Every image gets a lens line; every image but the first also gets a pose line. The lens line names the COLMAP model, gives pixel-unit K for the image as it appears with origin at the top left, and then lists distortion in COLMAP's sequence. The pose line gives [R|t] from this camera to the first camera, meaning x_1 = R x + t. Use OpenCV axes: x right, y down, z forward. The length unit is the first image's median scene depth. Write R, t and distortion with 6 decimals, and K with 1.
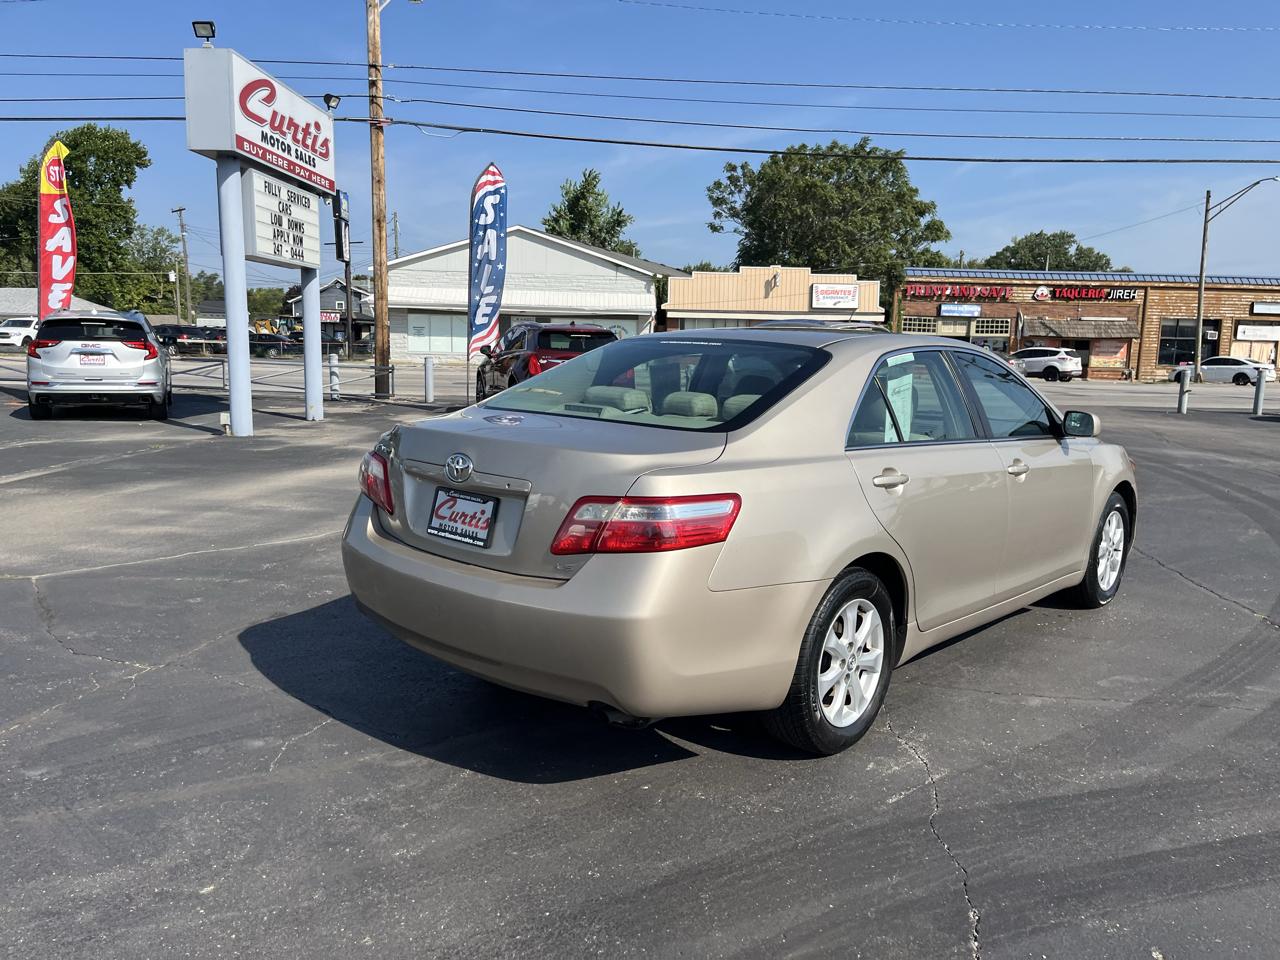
lens RADIAL K [[973.5, 0, 651.9], [0, 973.5, 491.1], [0, 0, 1]] dist [0.065372, -0.084282]
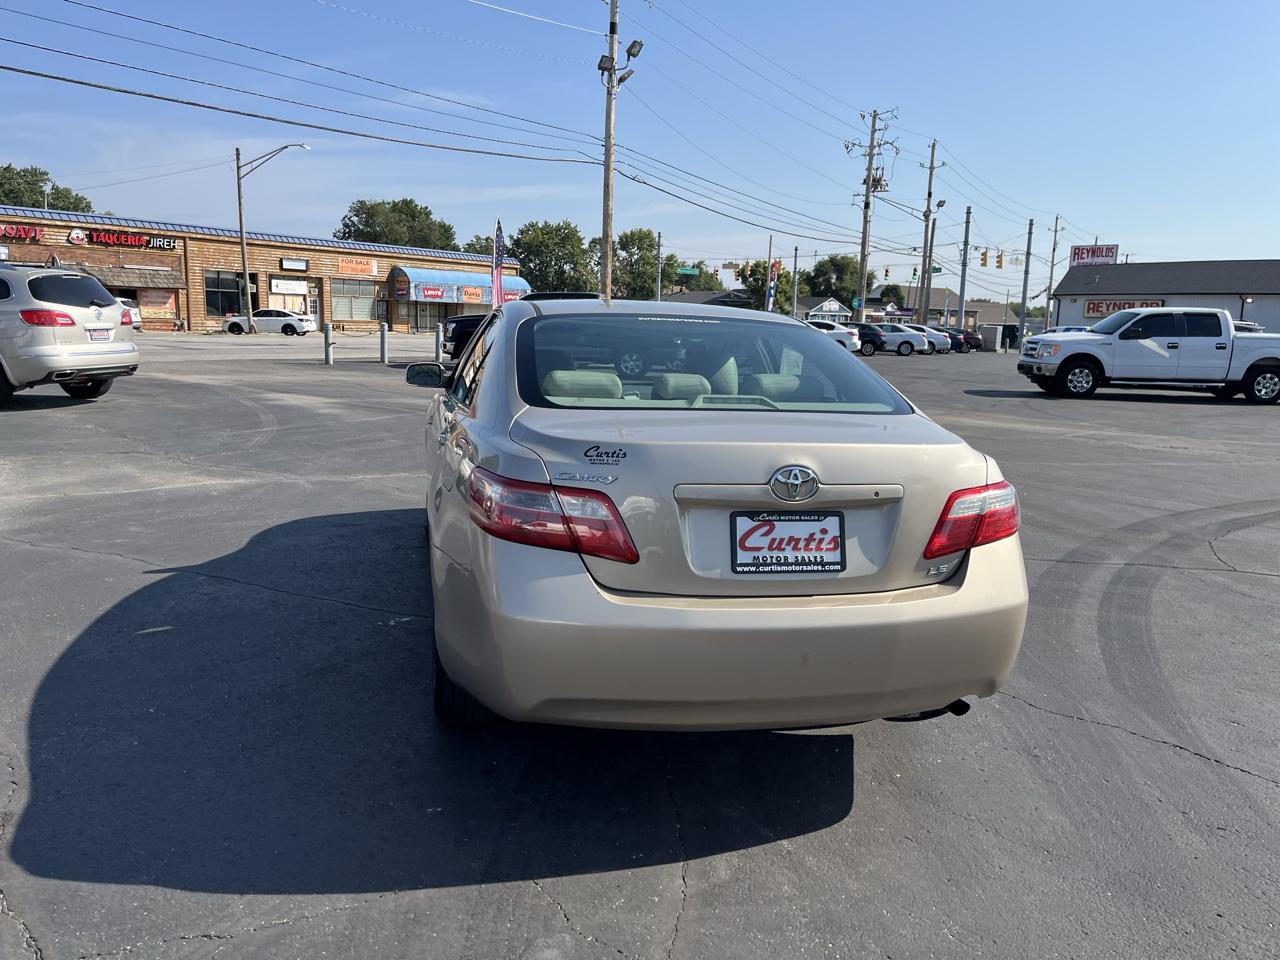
lens RADIAL K [[973.5, 0, 648.1], [0, 973.5, 478.4], [0, 0, 1]] dist [0.065372, -0.084282]
pose [[0.583582, -0.135659, 0.800643, -0.202401], [0.104793, 0.990284, 0.091408, -0.025378], [-0.805265, 0.030558, 0.592128, 0.134257]]
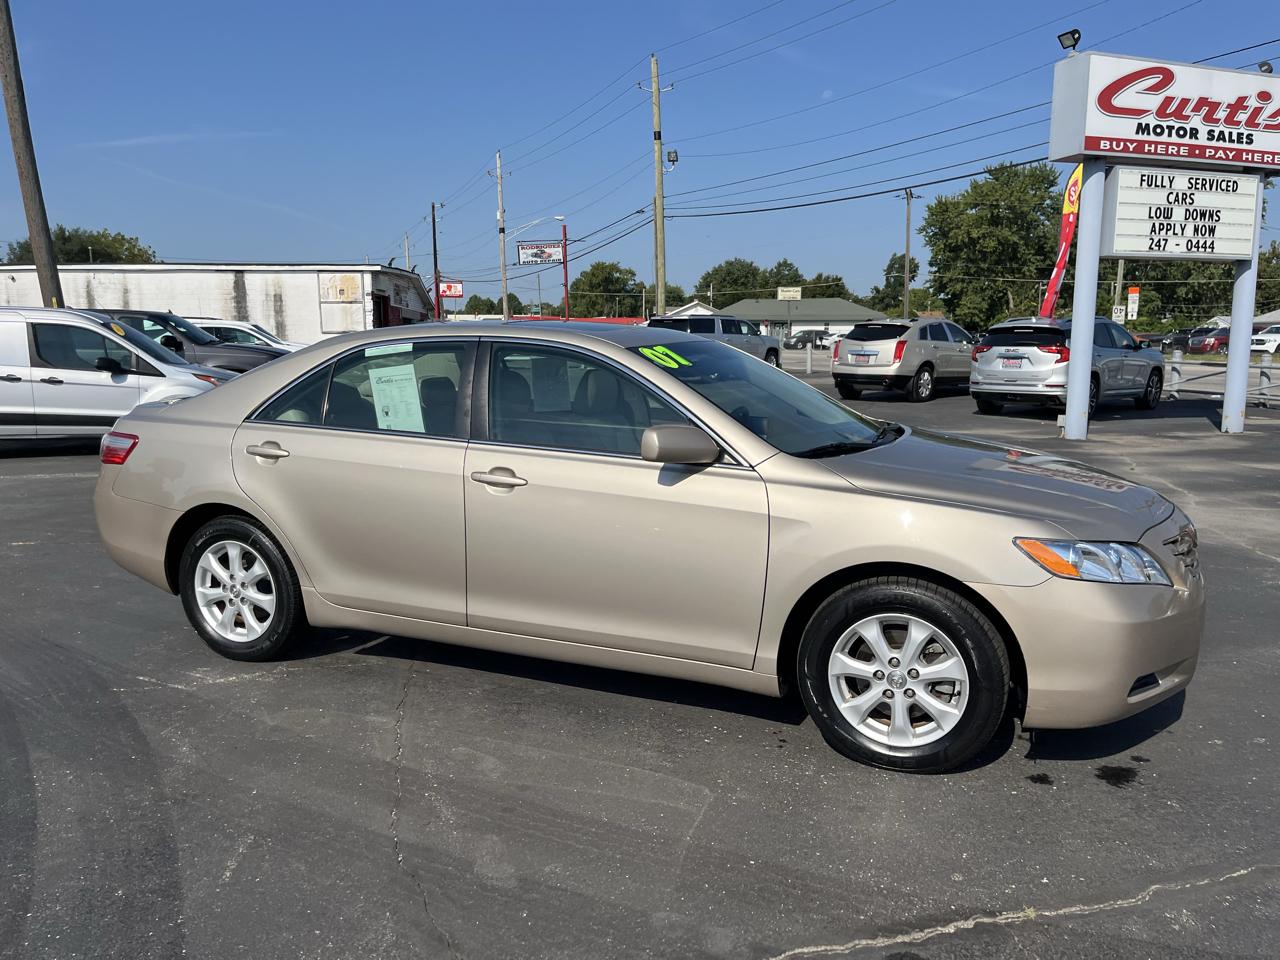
lens RADIAL K [[973.5, 0, 652.6], [0, 973.5, 493.1], [0, 0, 1]] dist [0.065372, -0.084282]
pose [[0.326868, 0.128795, -0.936253, 0.365862], [-0.134751, 0.986900, 0.088717, -0.031161], [0.935414, 0.097162, 0.339941, 0.253211]]
